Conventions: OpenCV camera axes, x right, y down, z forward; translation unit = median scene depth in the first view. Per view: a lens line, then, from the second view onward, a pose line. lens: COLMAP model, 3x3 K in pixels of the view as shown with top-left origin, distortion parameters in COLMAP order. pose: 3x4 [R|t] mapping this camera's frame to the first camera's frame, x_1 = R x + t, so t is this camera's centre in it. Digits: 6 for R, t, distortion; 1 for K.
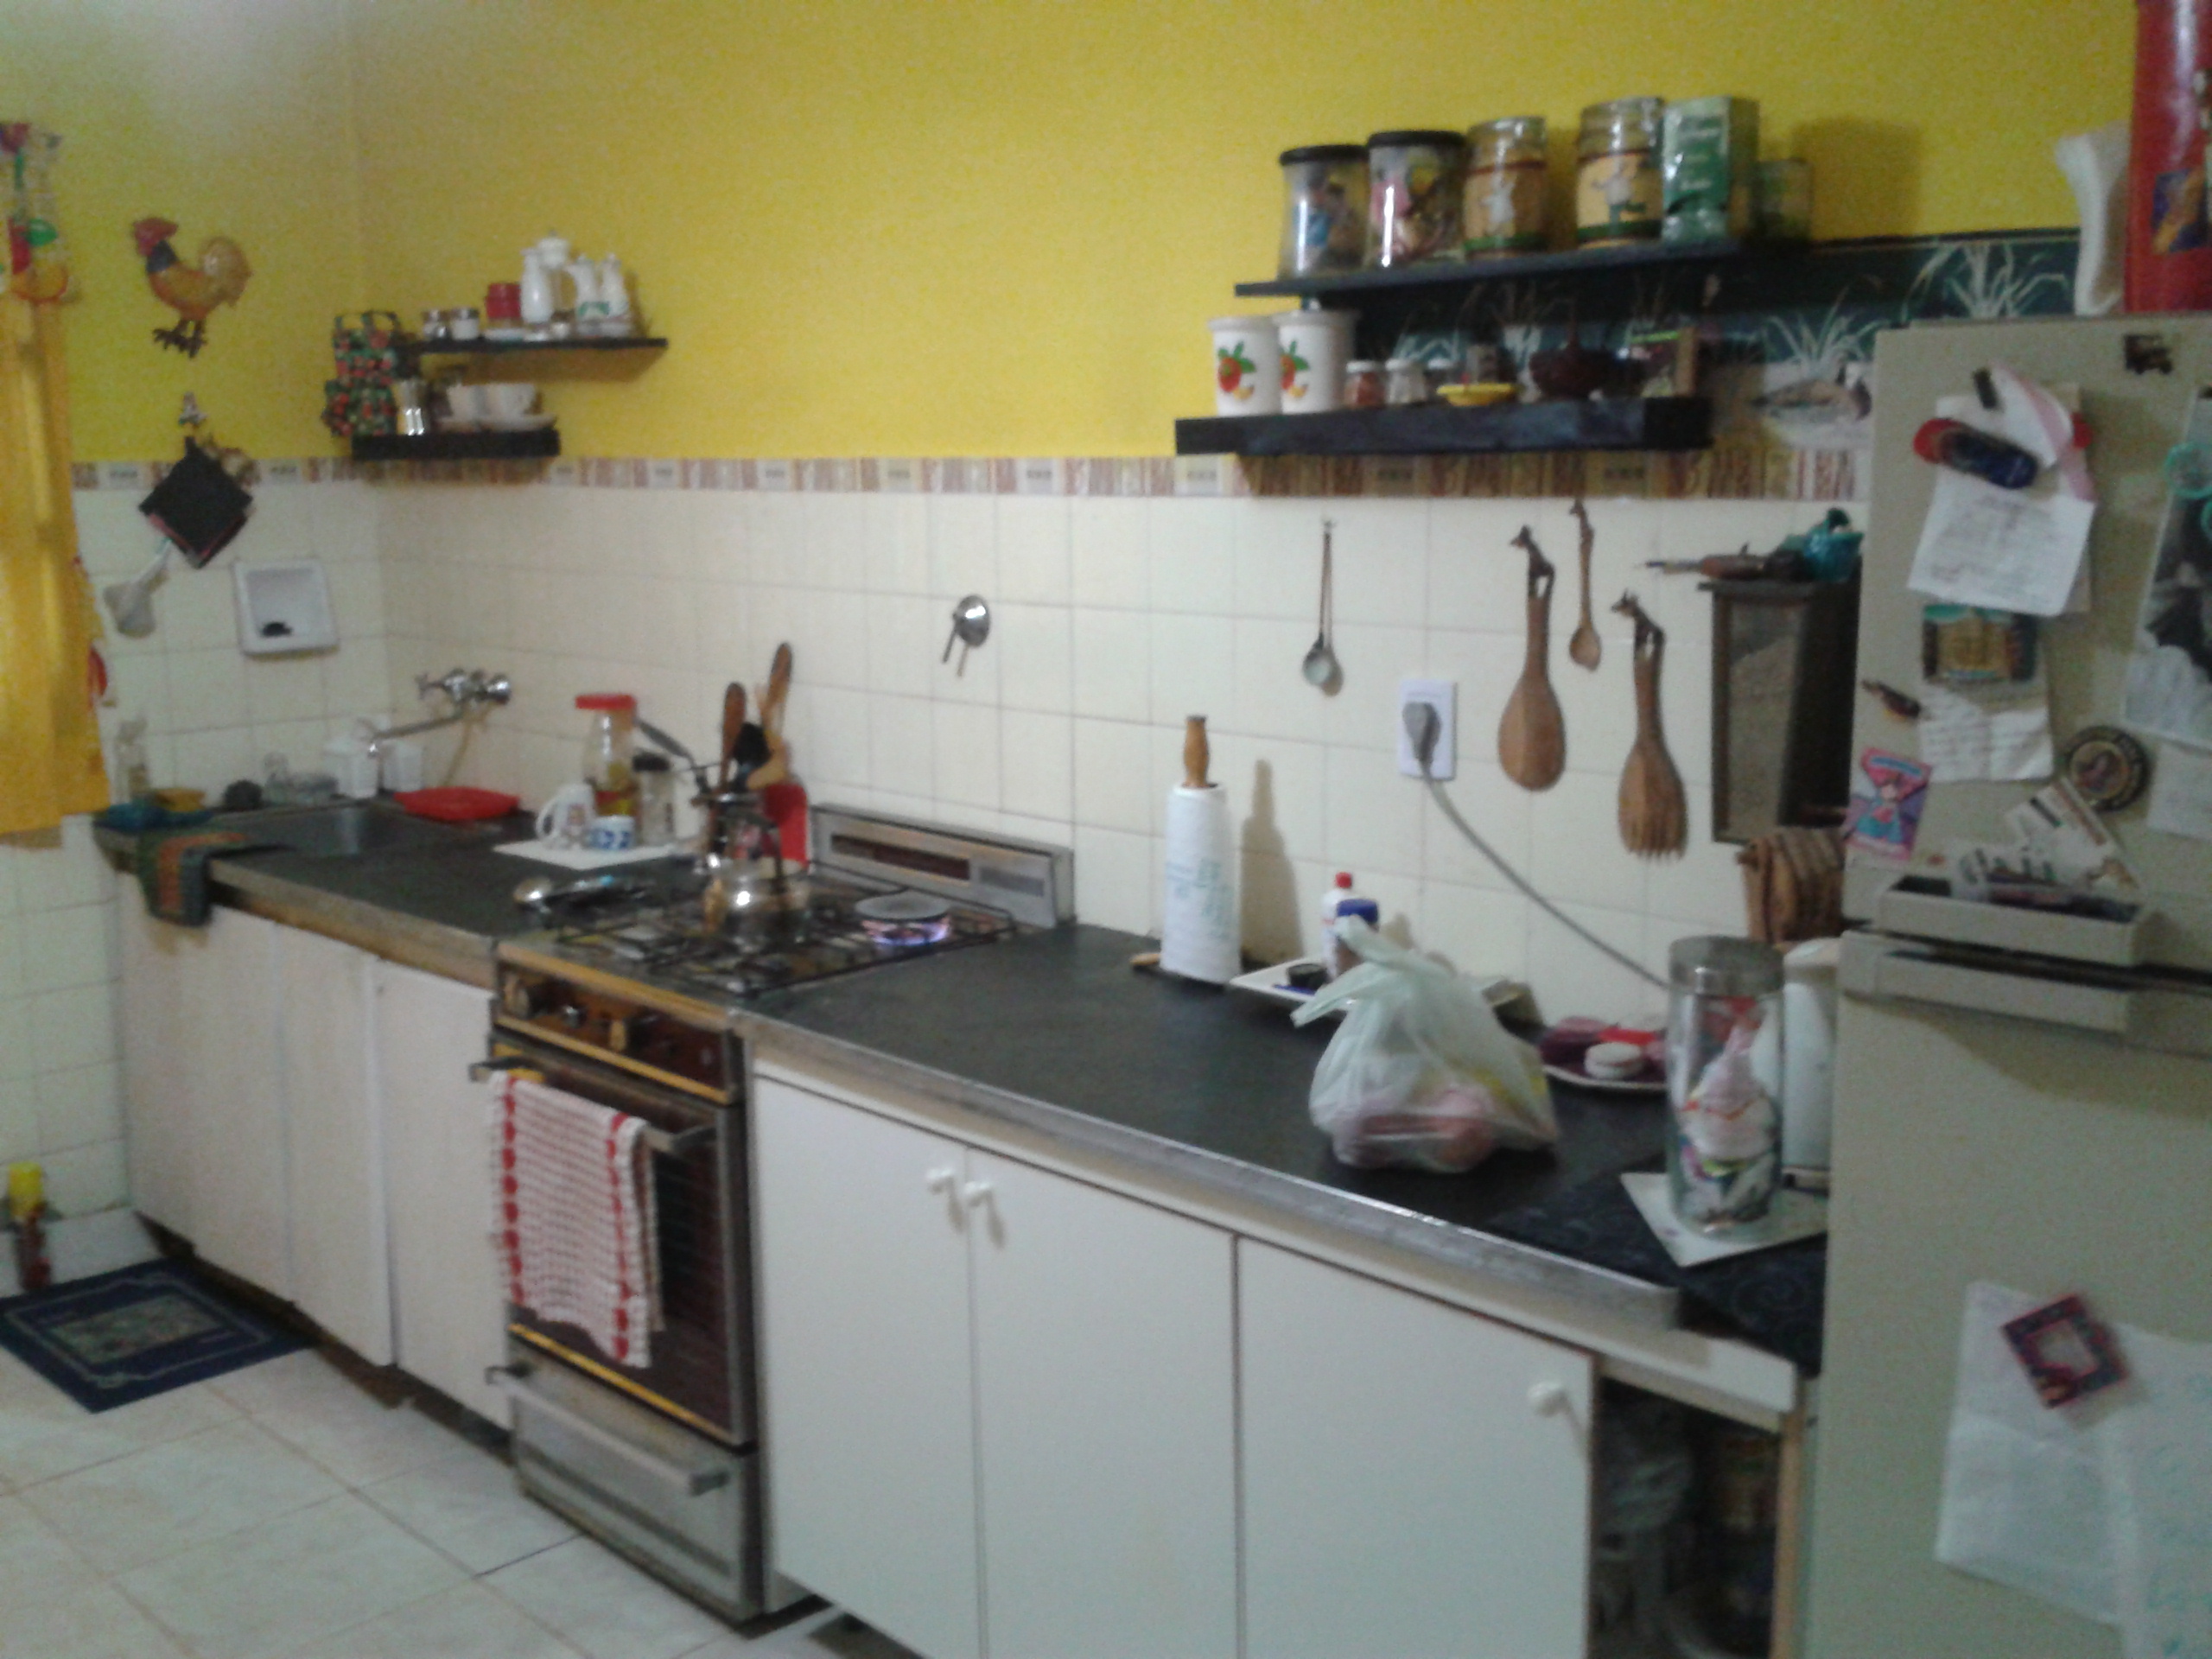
lens RADIAL K [[2214.8, 0, 1106.0], [0, 2214.8, 829.5], [0, 0, 1]] dist [0.220263, -0.627540]
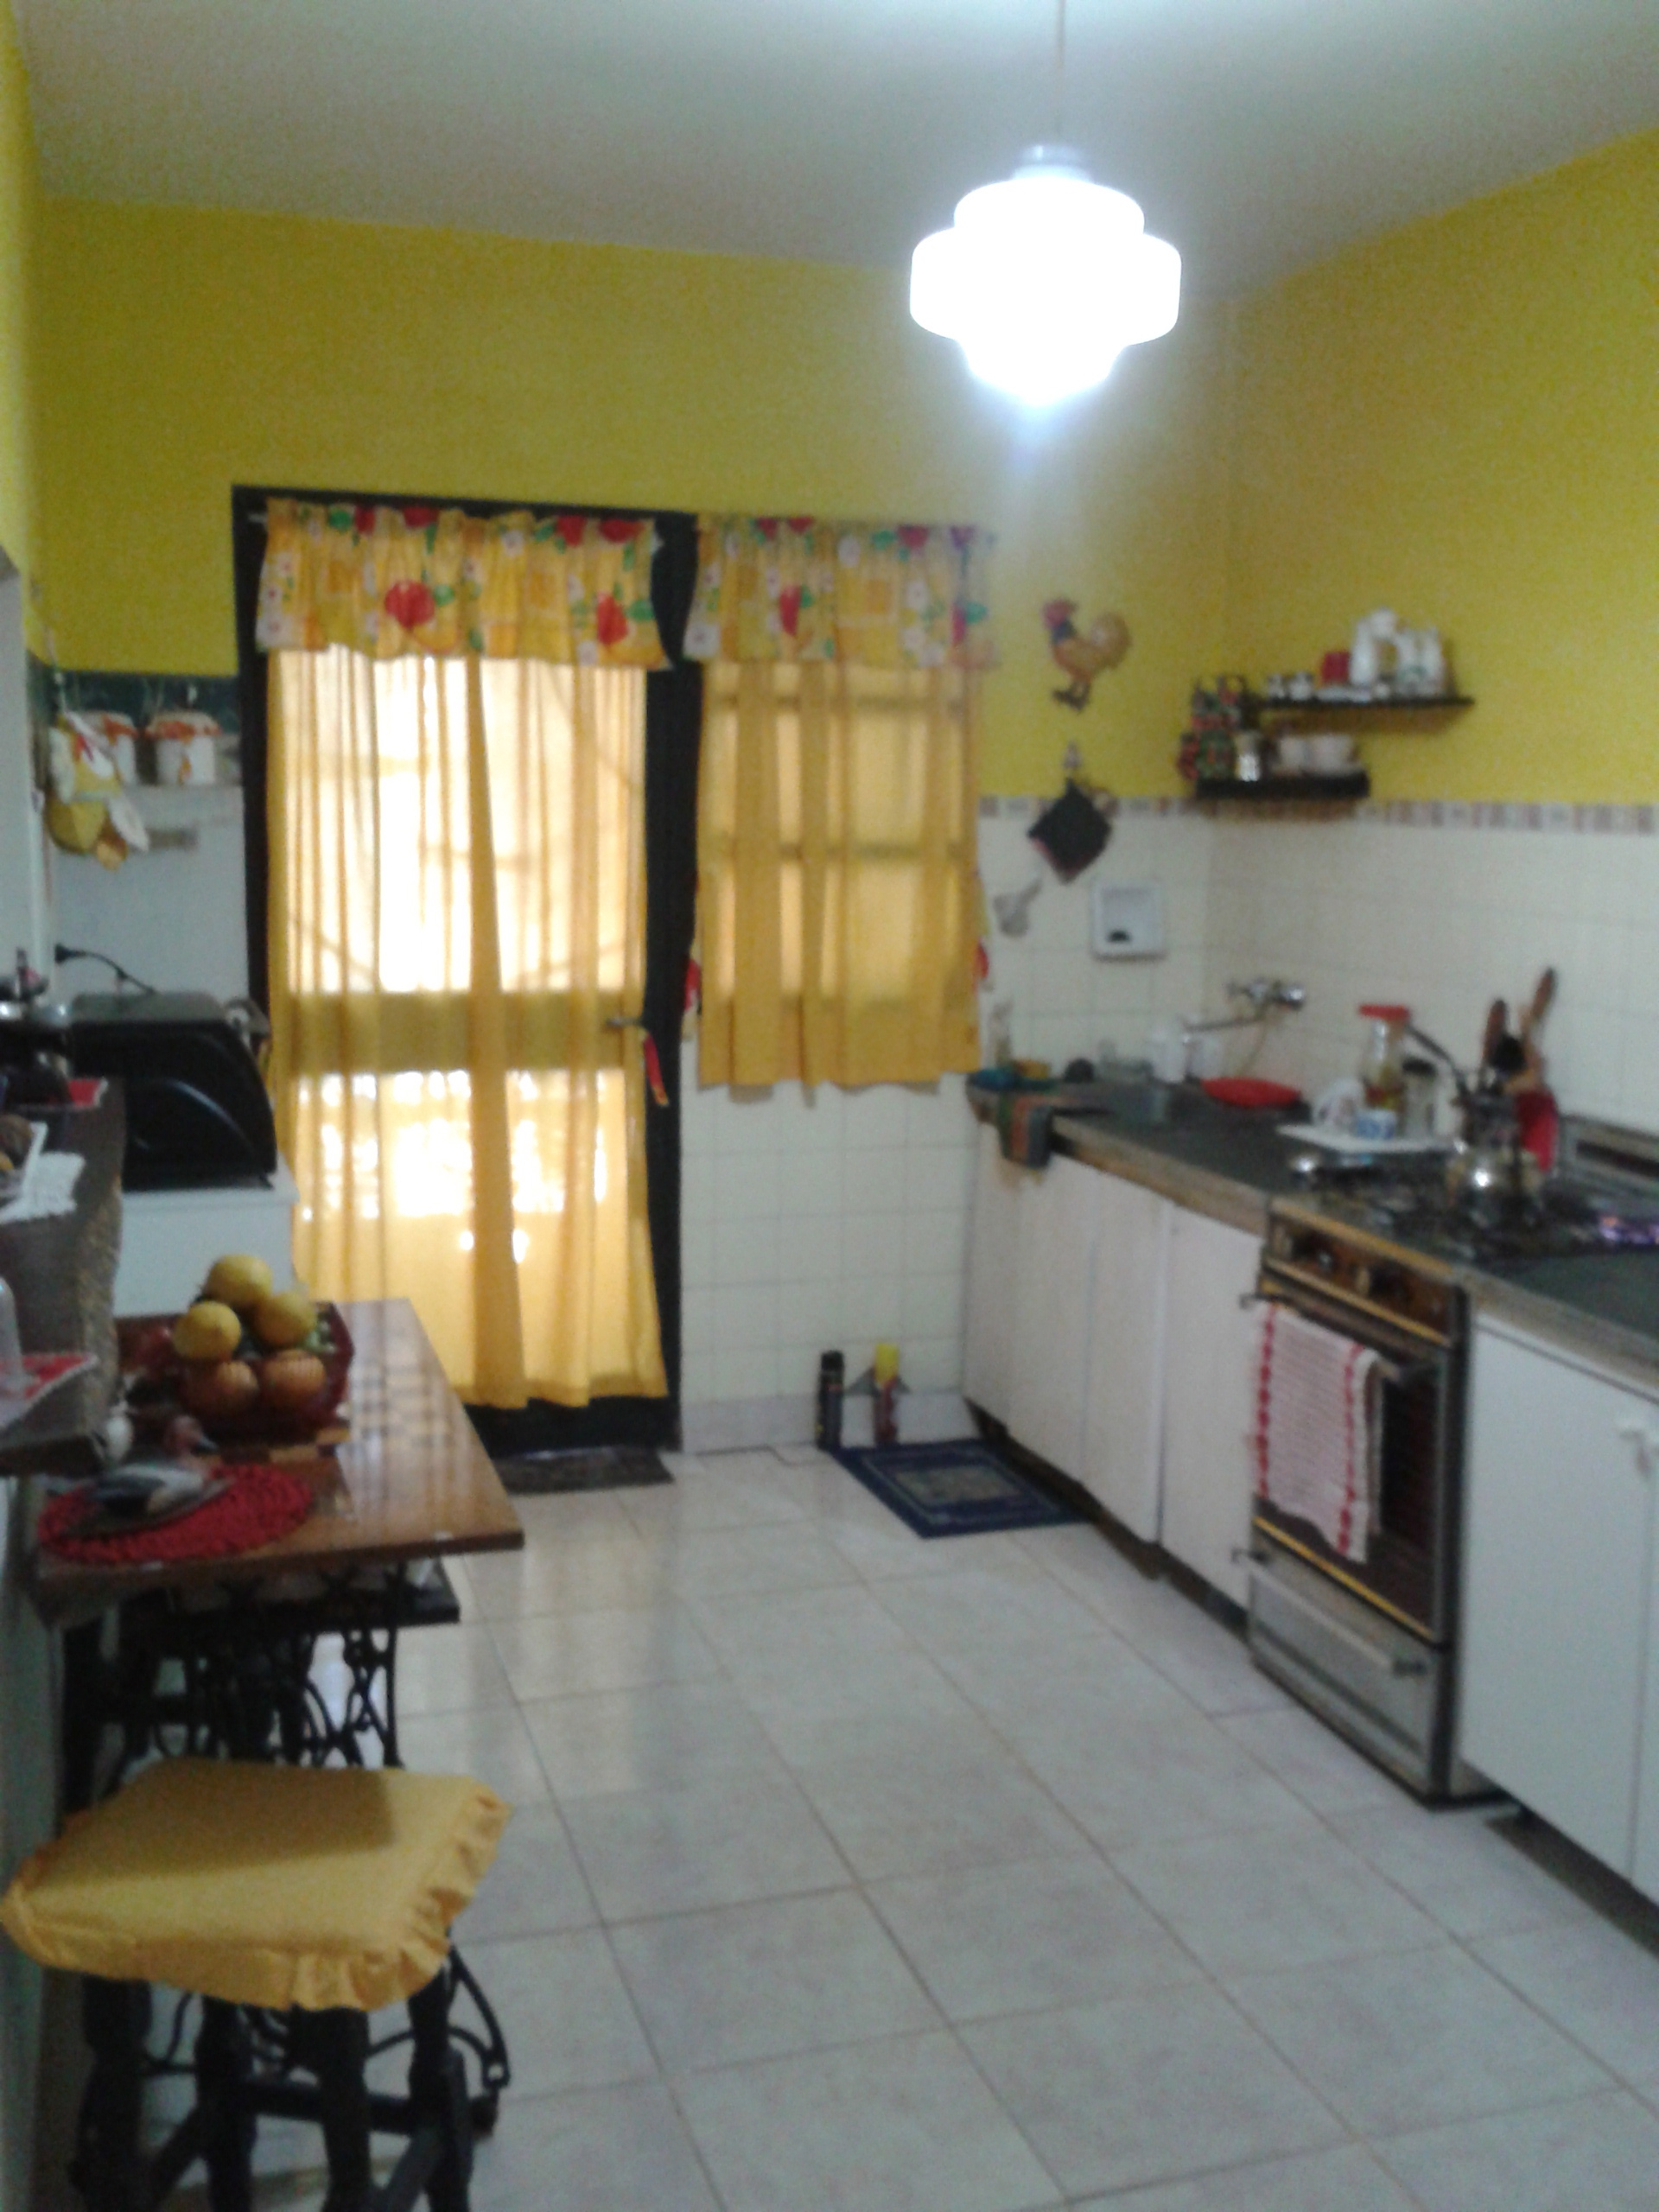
lens RADIAL K [[2232.2, 0, 816.5], [0, 2232.2, 1101.0], [0, 0, 1]] dist [0.213927, -0.601930]
pose [[0.887746, 0.087860, -0.451871, 0.047385], [-0.101075, 0.994866, -0.005135, 0.025606], [0.449099, 0.050232, 0.892069, -0.169867]]
